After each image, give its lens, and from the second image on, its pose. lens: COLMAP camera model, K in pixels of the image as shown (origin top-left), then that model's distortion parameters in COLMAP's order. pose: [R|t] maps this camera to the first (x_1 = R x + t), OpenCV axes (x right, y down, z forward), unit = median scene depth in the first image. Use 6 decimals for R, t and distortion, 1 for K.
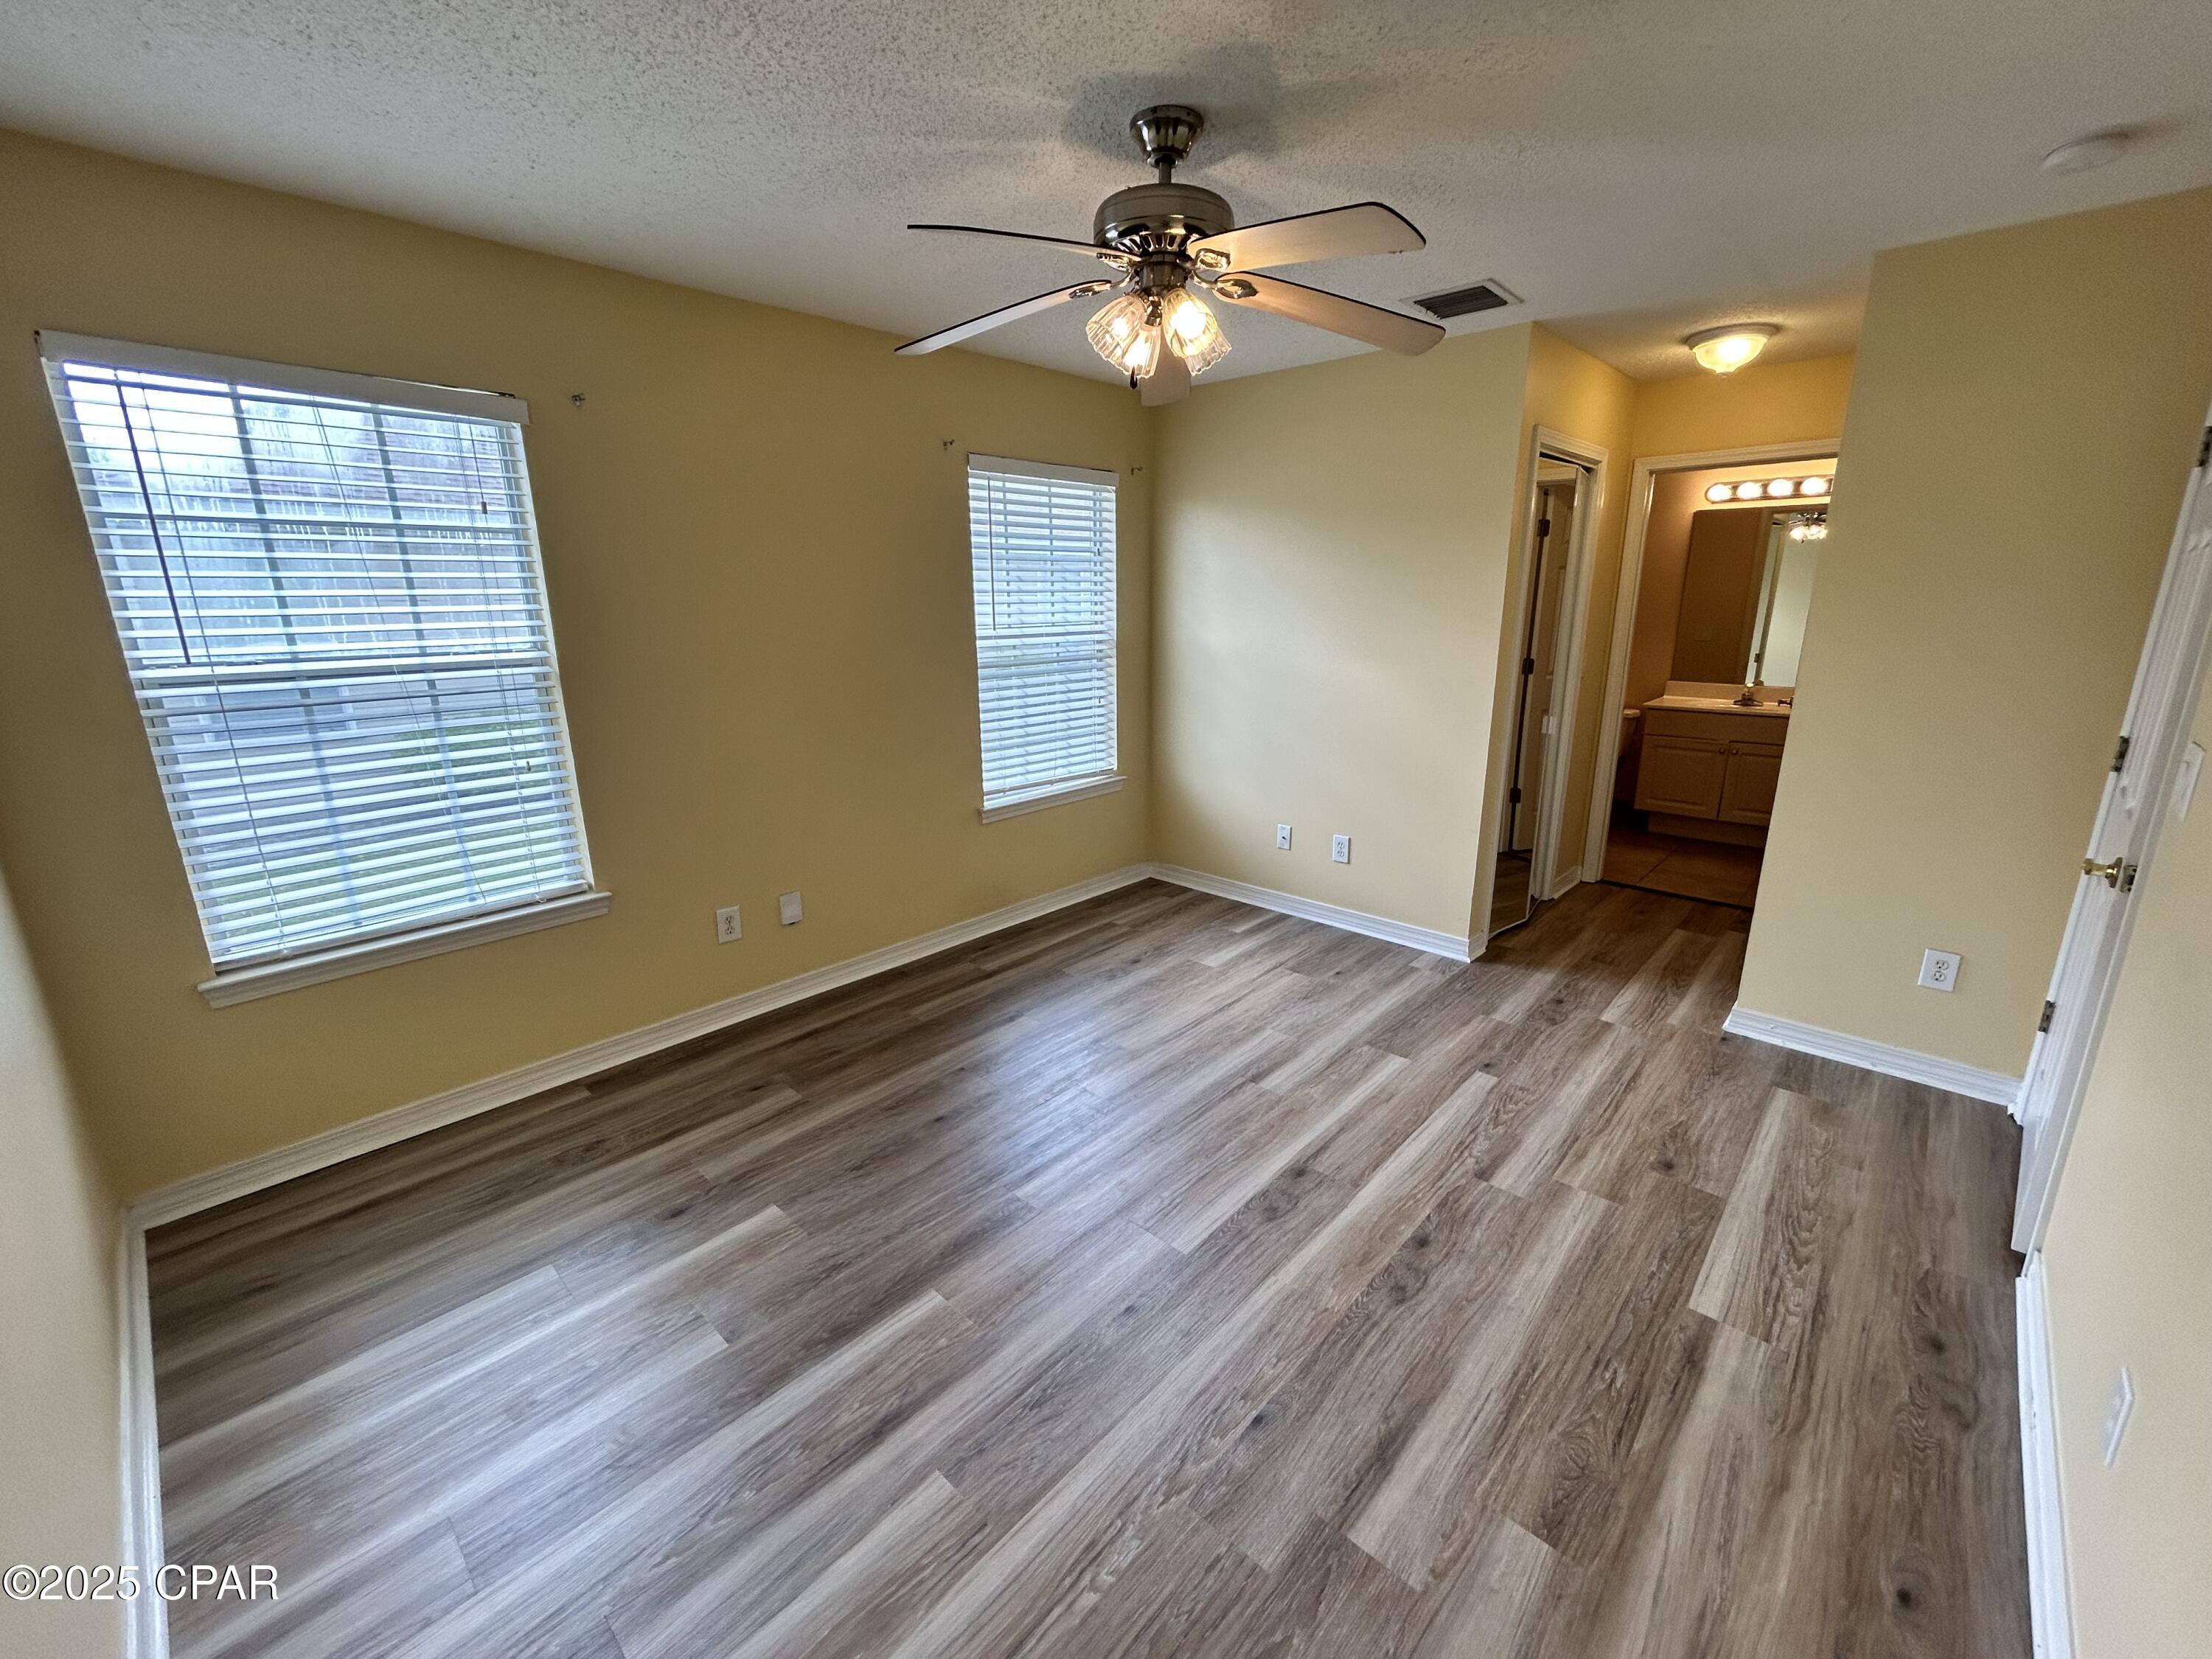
lens RADIAL K [[891.5, 0, 1106.0], [0, 891.5, 829.5], [0, 0, 1]] dist [-0.011409, 0.008431]
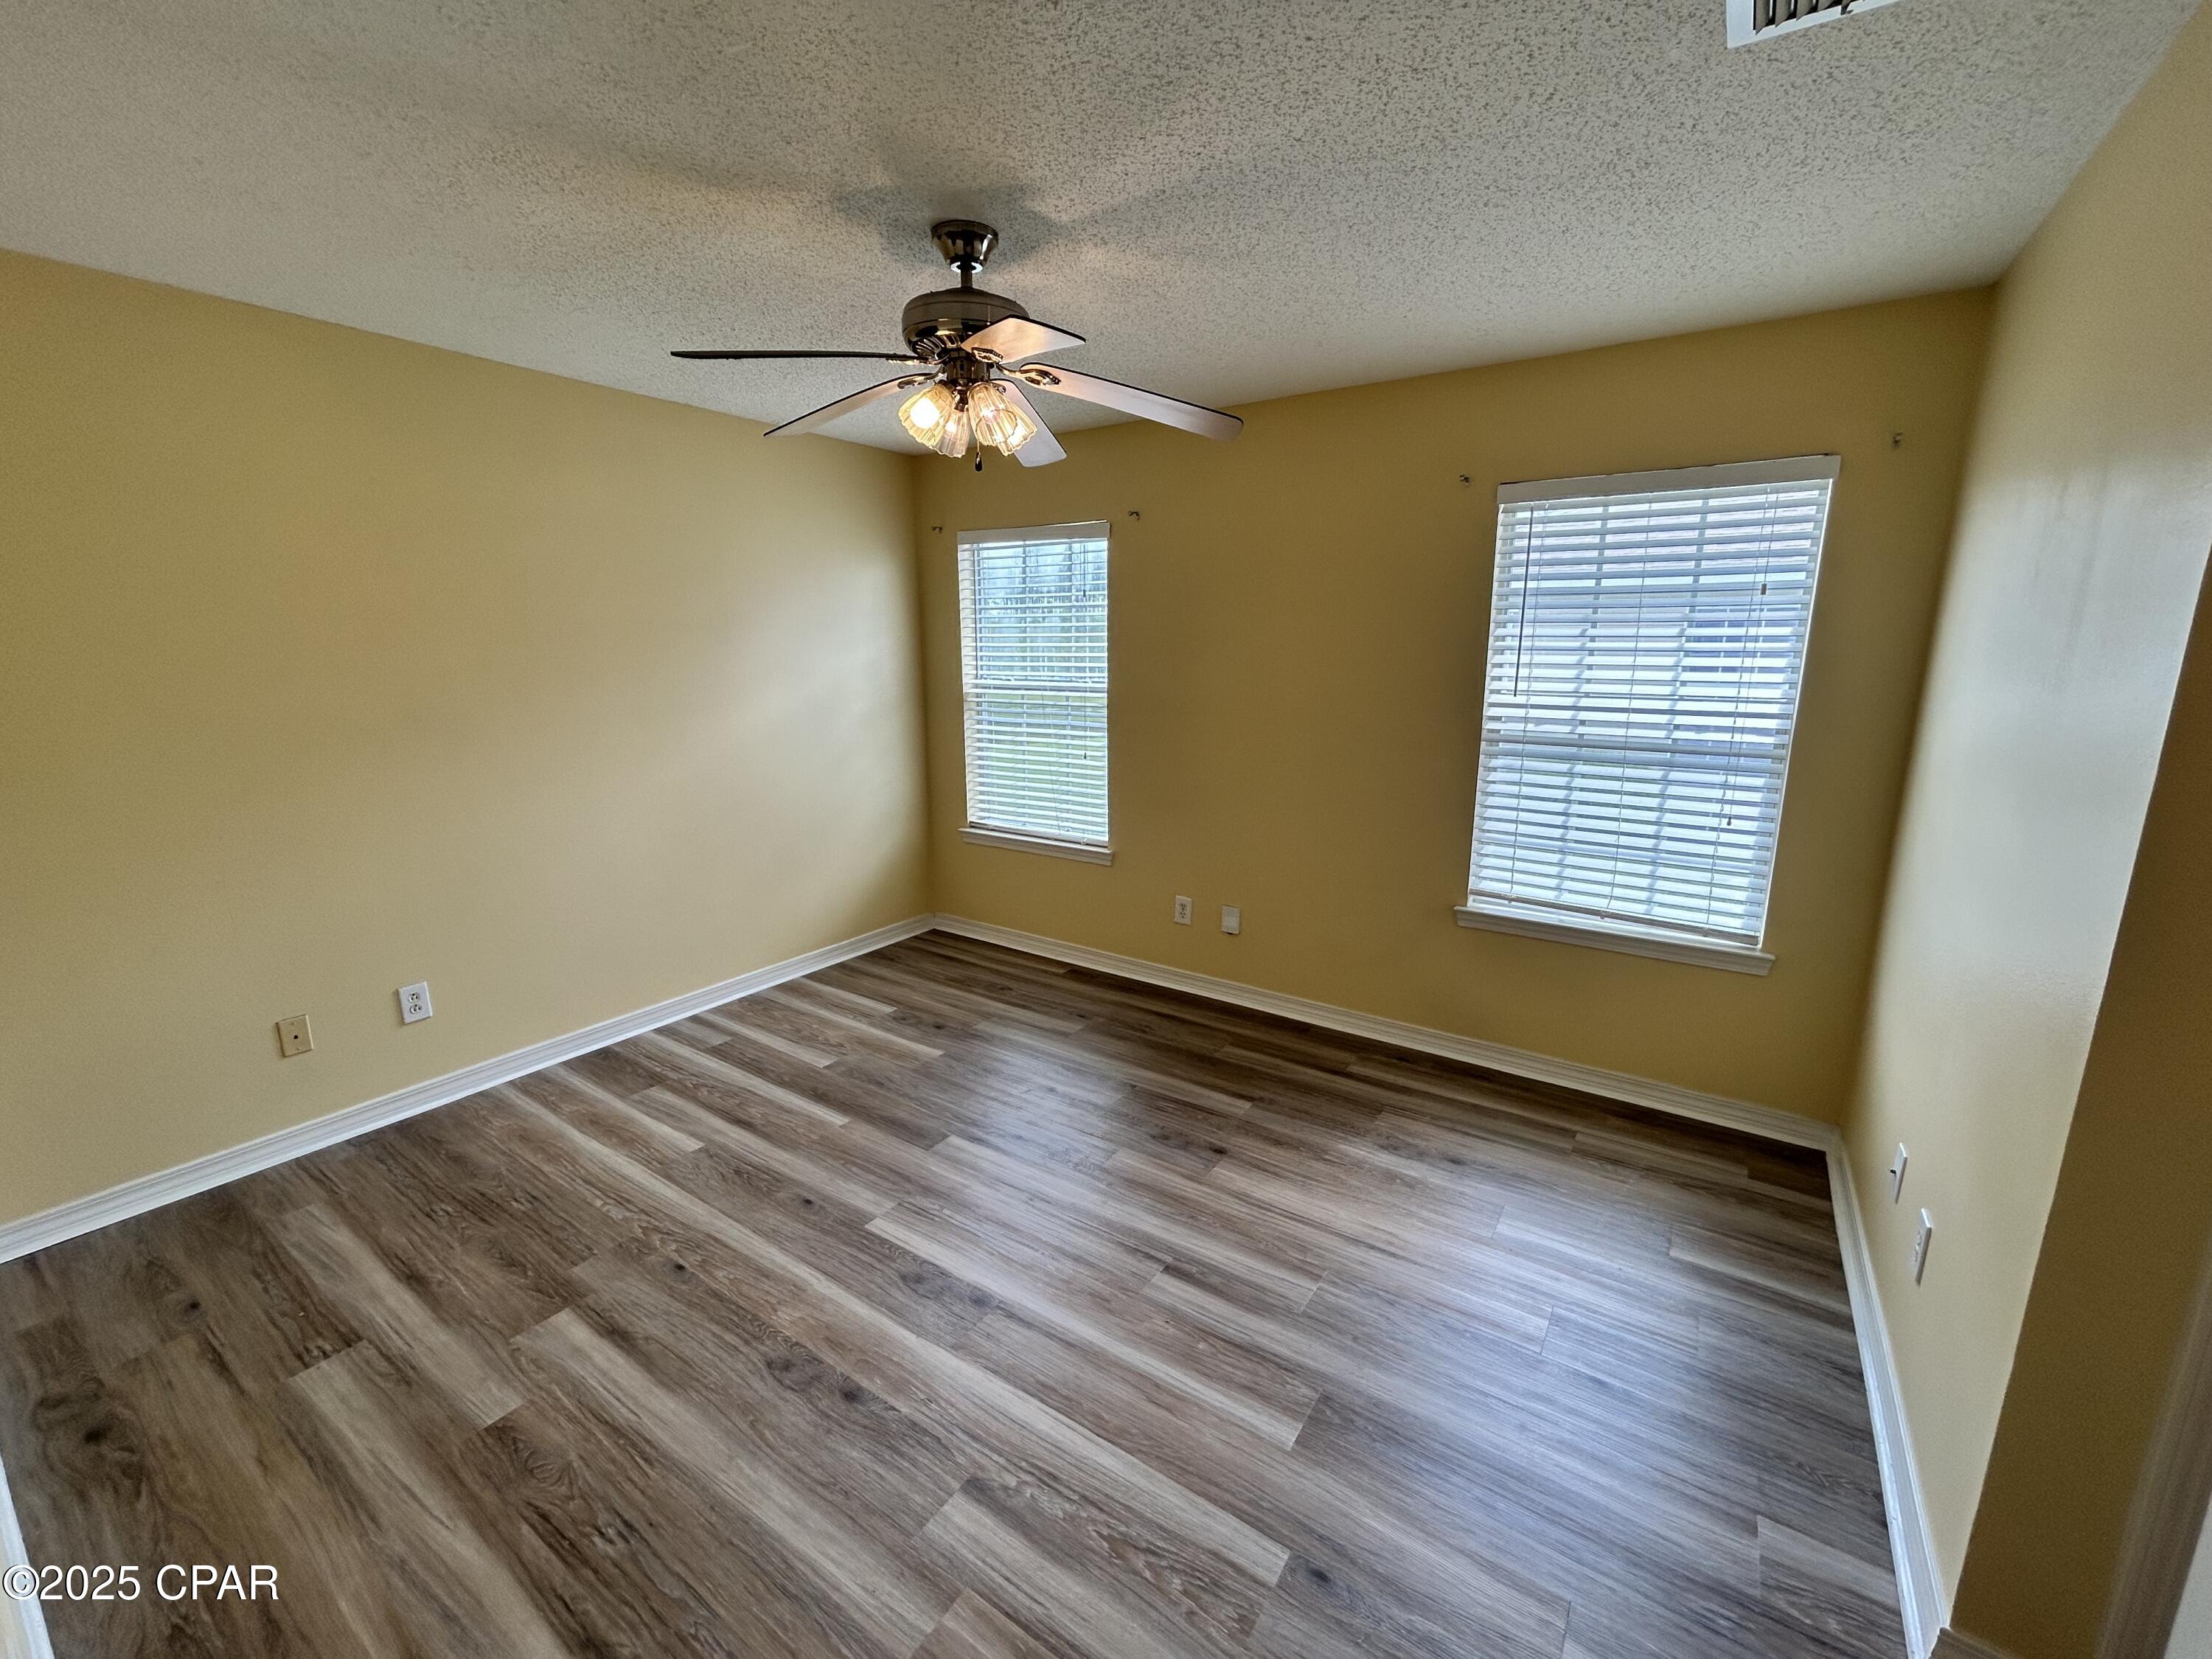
lens RADIAL K [[899.5, 0, 1106.0], [0, 899.5, 829.5], [0, 0, 1]] dist [0.001250, 0.001064]
pose [[0.152397, 0.208747, -0.966023, 1.022171], [-0.258046, 0.951939, 0.164995, -0.245573], [0.954037, 0.224134, 0.198939, 0.852133]]
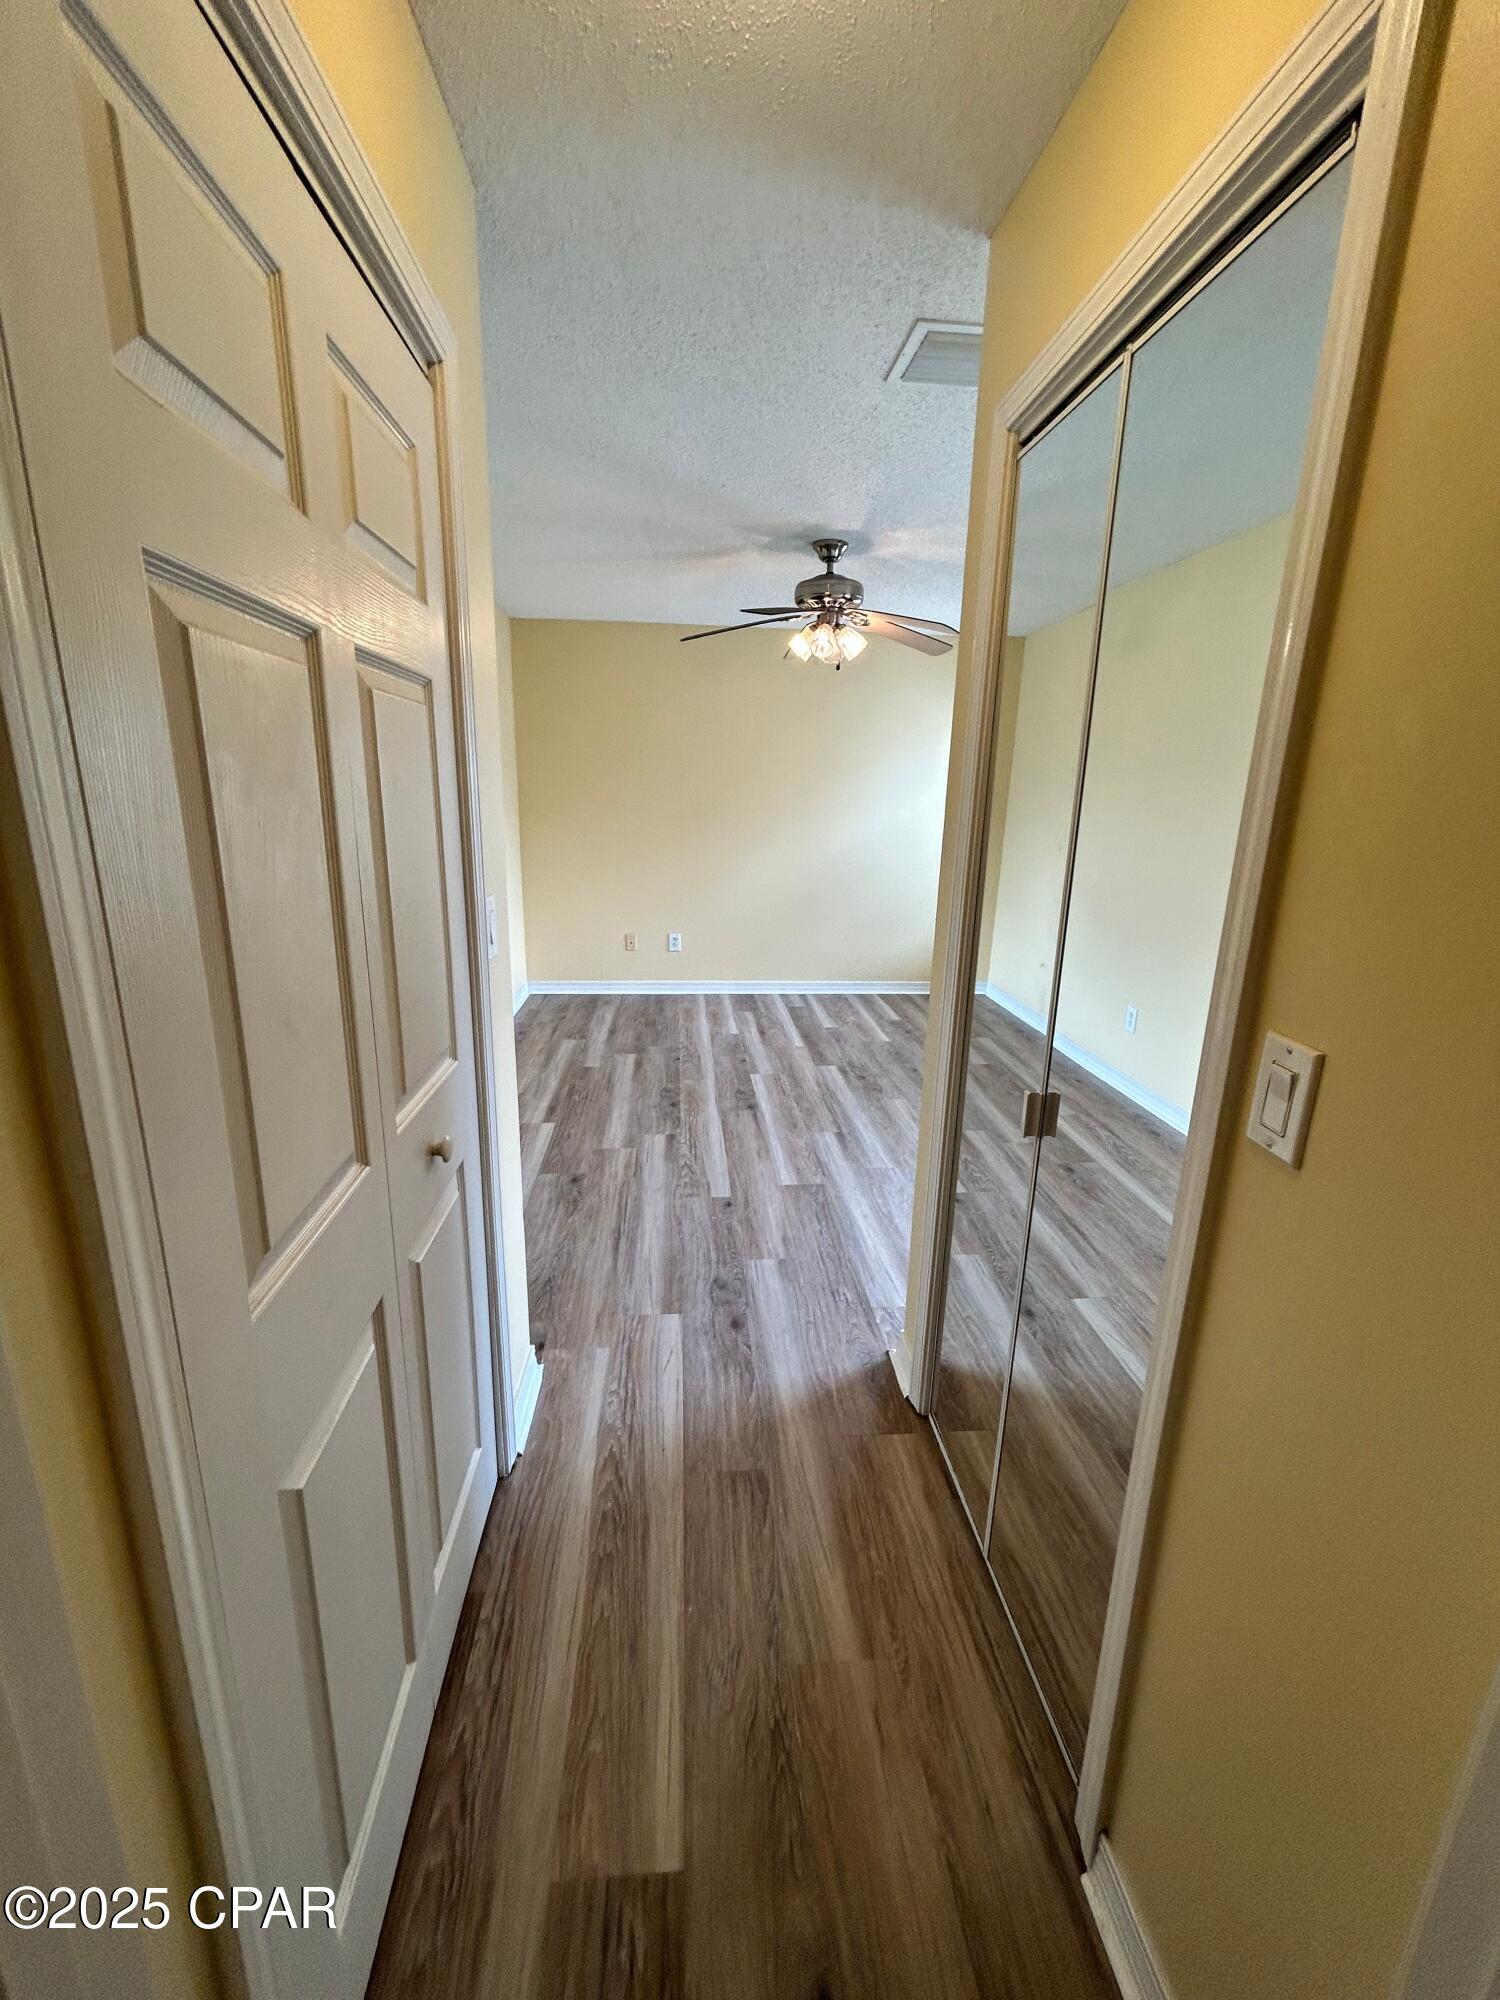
lens RADIAL K [[812.5, 0, 750.0], [0, 812.5, 1000.0], [0, 0, 1]] dist [0.000305, 0.000026]
pose [[-0.668845, 0.179641, -0.721370, 1.343489], [-0.209126, 0.885712, 0.414465, -0.459552], [0.713381, 0.428070, -0.554837, 1.818200]]
